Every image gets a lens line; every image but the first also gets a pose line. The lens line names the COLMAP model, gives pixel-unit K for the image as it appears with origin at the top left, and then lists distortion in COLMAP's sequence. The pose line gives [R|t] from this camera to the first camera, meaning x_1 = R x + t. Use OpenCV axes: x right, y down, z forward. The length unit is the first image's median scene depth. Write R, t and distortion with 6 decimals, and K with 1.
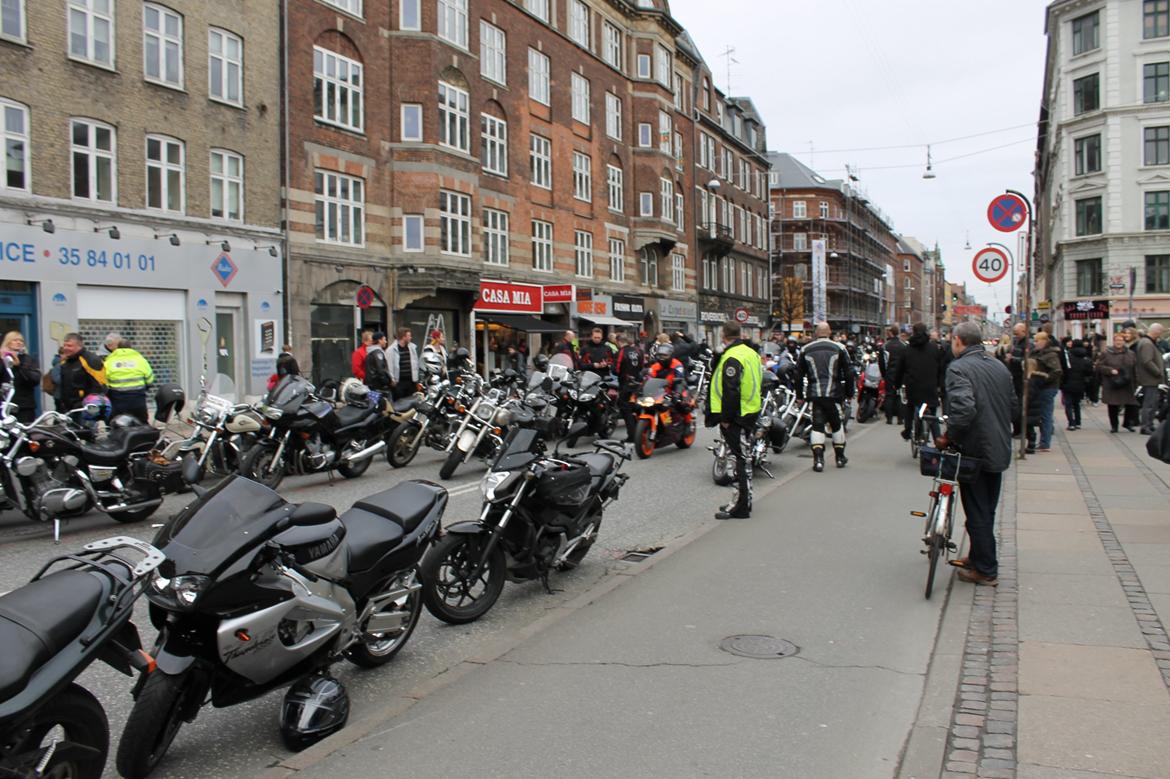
lens RADIAL K [[979.1, 0, 586.3], [0, 979.1, 390.3], [0, 0, 1]] dist [-0.171708, 0.149554]
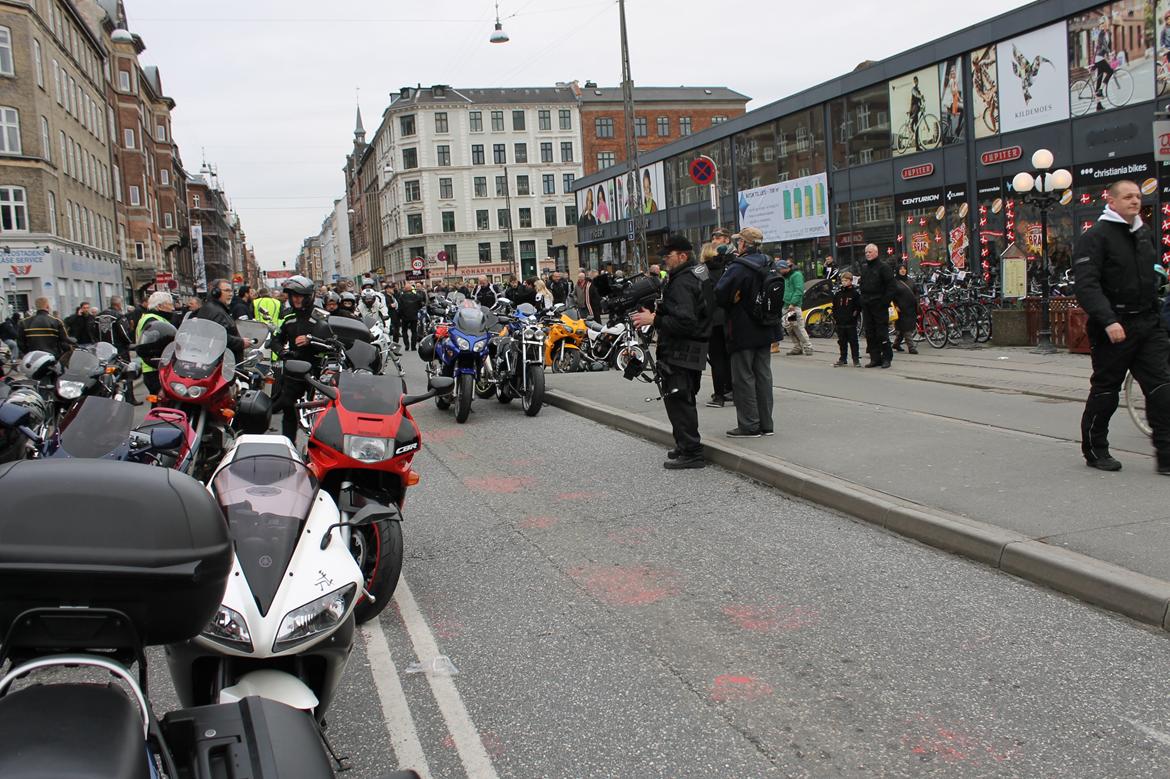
lens RADIAL K [[1088.5, 0, 612.1], [0, 1088.5, 380.1], [0, 0, 1]] dist [-0.158267, 0.146177]
pose [[0.745045, -0.092852, 0.660520, -0.606961], [0.081762, 0.995509, 0.047718, 0.050838], [-0.661984, 0.018453, 0.749291, -0.840704]]
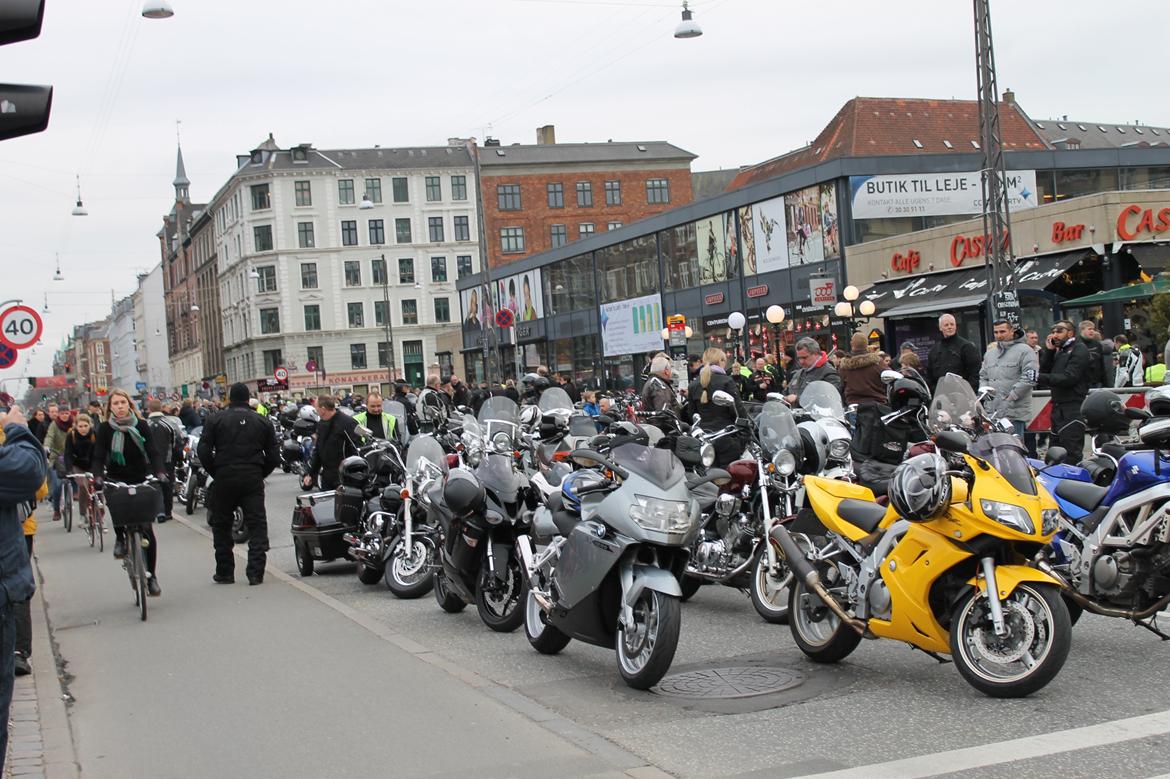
lens RADIAL K [[1809.3, 0, 599.8], [0, 1809.3, 388.6], [0, 0, 1]] dist [-0.019577, 0.095755]
pose [[0.734391, -0.039923, 0.677552, -1.001919], [0.092194, 0.994884, -0.041308, 0.084376], [-0.672436, 0.092802, 0.734314, -1.405863]]
